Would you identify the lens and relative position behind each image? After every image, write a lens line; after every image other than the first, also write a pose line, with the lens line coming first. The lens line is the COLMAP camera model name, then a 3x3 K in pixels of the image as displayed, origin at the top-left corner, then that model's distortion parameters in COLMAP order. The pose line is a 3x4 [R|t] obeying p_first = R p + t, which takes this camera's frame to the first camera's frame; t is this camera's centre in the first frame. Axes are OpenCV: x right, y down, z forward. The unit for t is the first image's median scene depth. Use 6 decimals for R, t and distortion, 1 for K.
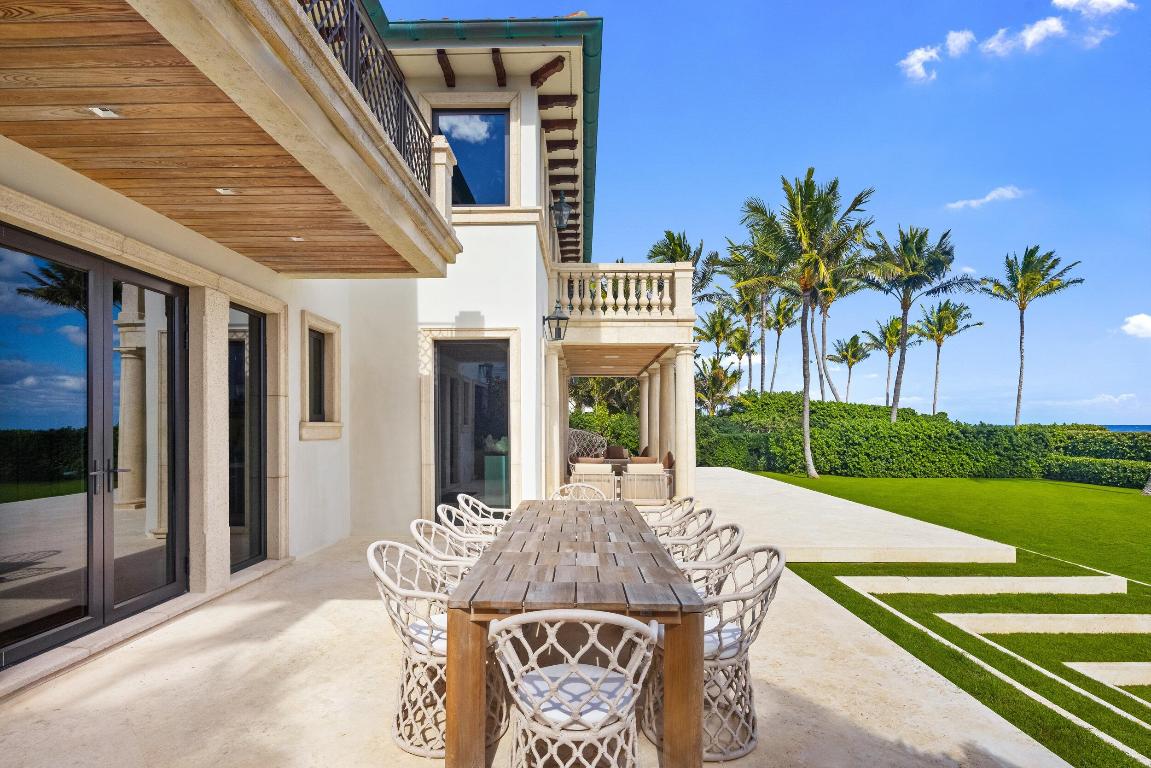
lens RADIAL K [[556.3, 0, 570.9], [0, 556.3, 424.0], [0, 0, 1]] dist [-0.002782, -0.000483]
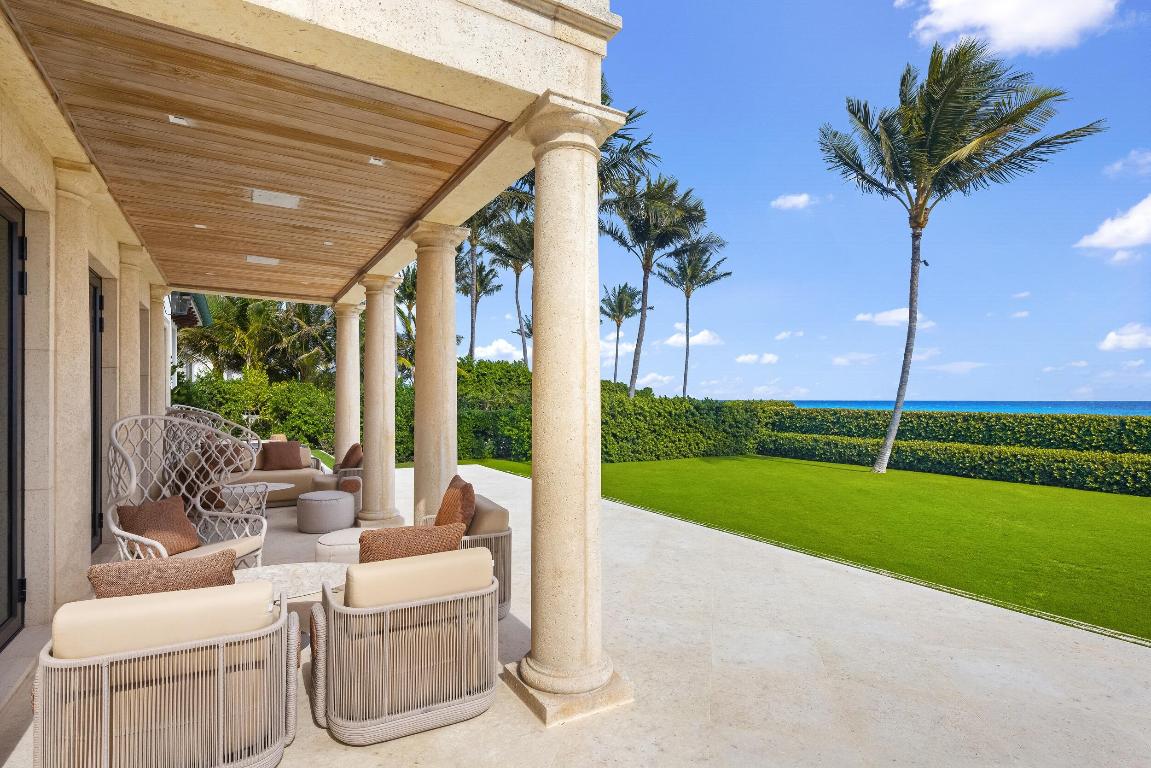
lens RADIAL K [[556.3, 0, 564.8], [0, 556.3, 392.3], [0, 0, 1]] dist [-0.002782, -0.000483]
pose [[0.849374, 0.012053, 0.527655, 0.023907], [-0.007095, 0.999910, -0.011420, -0.000308], [-0.527745, 0.005956, 0.849382, 0.326058]]
